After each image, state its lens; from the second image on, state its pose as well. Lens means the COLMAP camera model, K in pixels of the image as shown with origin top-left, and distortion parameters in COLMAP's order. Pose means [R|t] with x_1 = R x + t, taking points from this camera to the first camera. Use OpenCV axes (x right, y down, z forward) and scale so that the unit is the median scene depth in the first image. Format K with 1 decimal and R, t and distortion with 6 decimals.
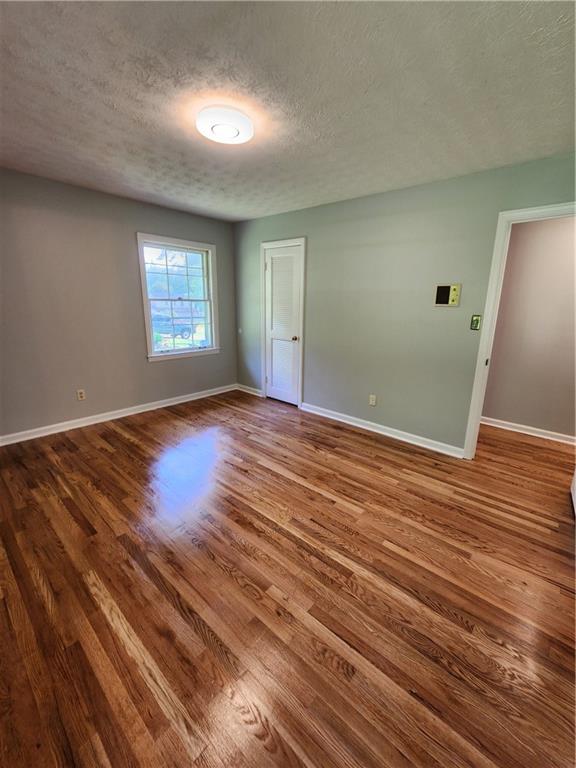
lens RADIAL K [[317.8, 0, 292.8], [0, 317.8, 382.3], [0, 0, 1]] dist [0.000071, -0.001596]
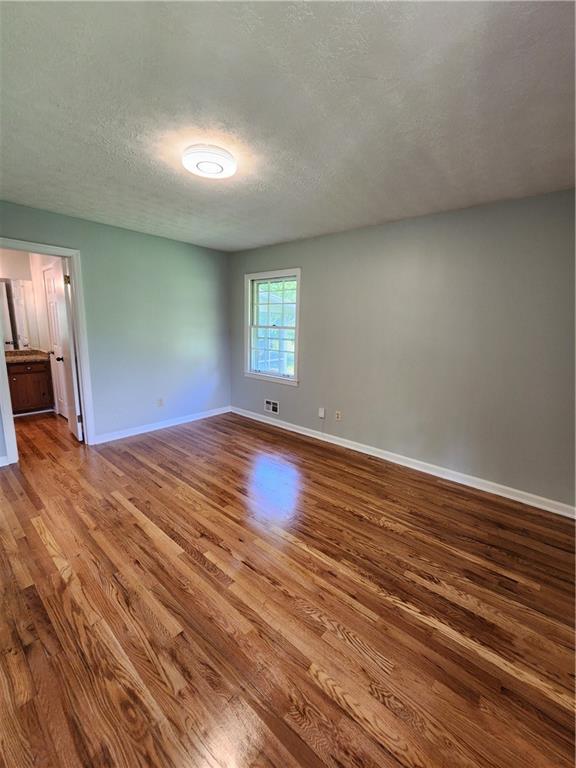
lens RADIAL K [[317.8, 0, 290.1], [0, 317.8, 381.7], [0, 0, 1]] dist [0.000071, -0.001596]
pose [[-0.998767, -0.046278, -0.017973, -0.345009], [-0.049521, 0.903111, 0.426542, -0.437685], [-0.003507, 0.426906, -0.904289, 1.606361]]
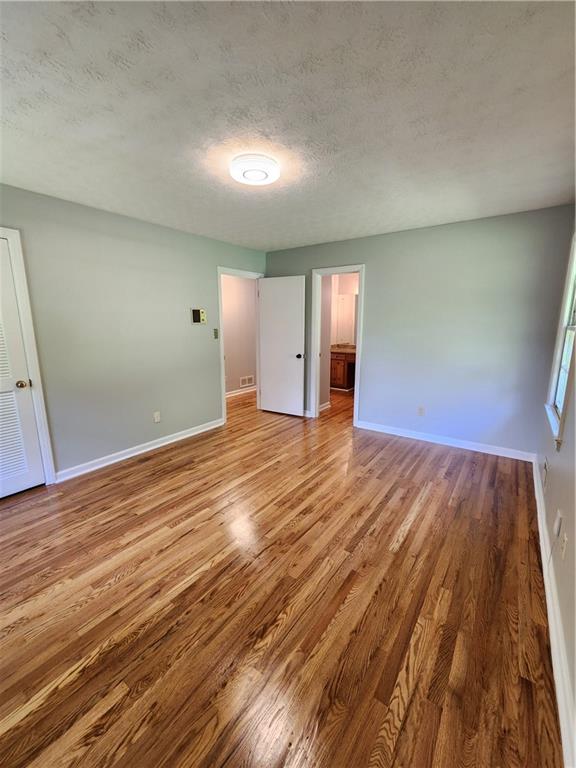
lens RADIAL K [[317.8, 0, 299.7], [0, 317.8, 385.6], [0, 0, 1]] dist [0.000071, -0.001596]
pose [[-0.116325, -0.221435, 0.968212, -1.038588], [0.253147, 0.936025, 0.244488, -0.232623], [-0.960409, 0.273540, -0.052828, 0.782320]]
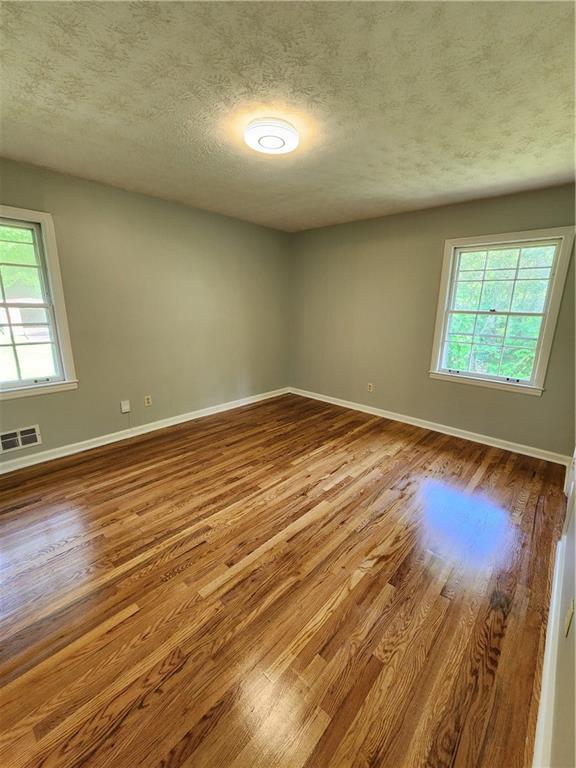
lens RADIAL K [[317.8, 0, 304.7], [0, 317.8, 383.2], [0, 0, 1]] dist [0.000071, -0.001596]
pose [[0.011585, 0.221391, -0.975116, 0.687062], [-0.272536, 0.938961, 0.209945, -0.215817], [0.962076, 0.263322, 0.071215, 0.880213]]
